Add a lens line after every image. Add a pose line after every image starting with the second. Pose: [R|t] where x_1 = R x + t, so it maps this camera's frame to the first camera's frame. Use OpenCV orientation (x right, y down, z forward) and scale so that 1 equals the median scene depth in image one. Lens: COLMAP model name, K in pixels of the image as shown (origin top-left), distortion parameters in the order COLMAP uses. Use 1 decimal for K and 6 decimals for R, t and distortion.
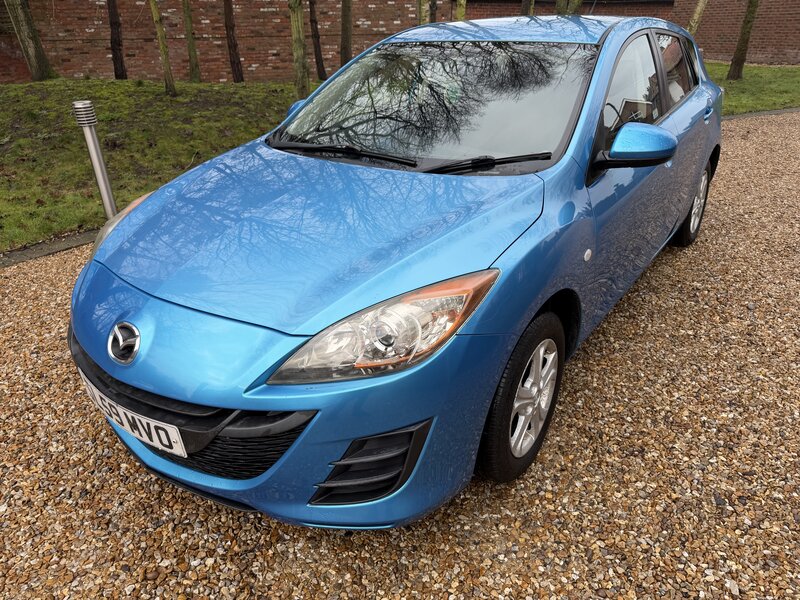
lens RADIAL K [[567.0, 0, 398.2], [0, 567.0, 310.2], [0, 0, 1]] dist [0.002103, -0.000316]
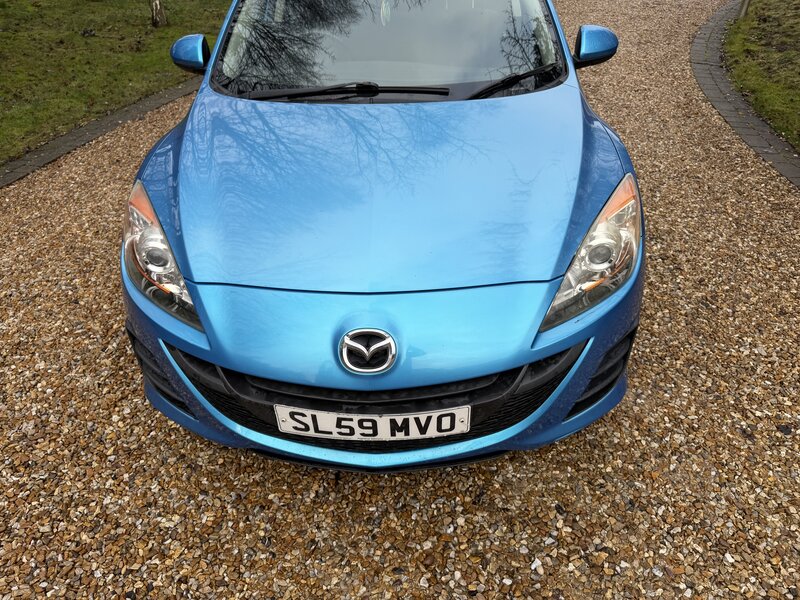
lens RADIAL K [[567.6, 0, 400.5], [0, 567.6, 304.1], [0, 0, 1]] dist [0.035869, -0.044064]
pose [[0.824916, -0.333096, 0.456685, -0.660477], [0.262426, 0.941261, 0.212512, -0.151916], [-0.500646, -0.055459, 0.863874, 0.158103]]
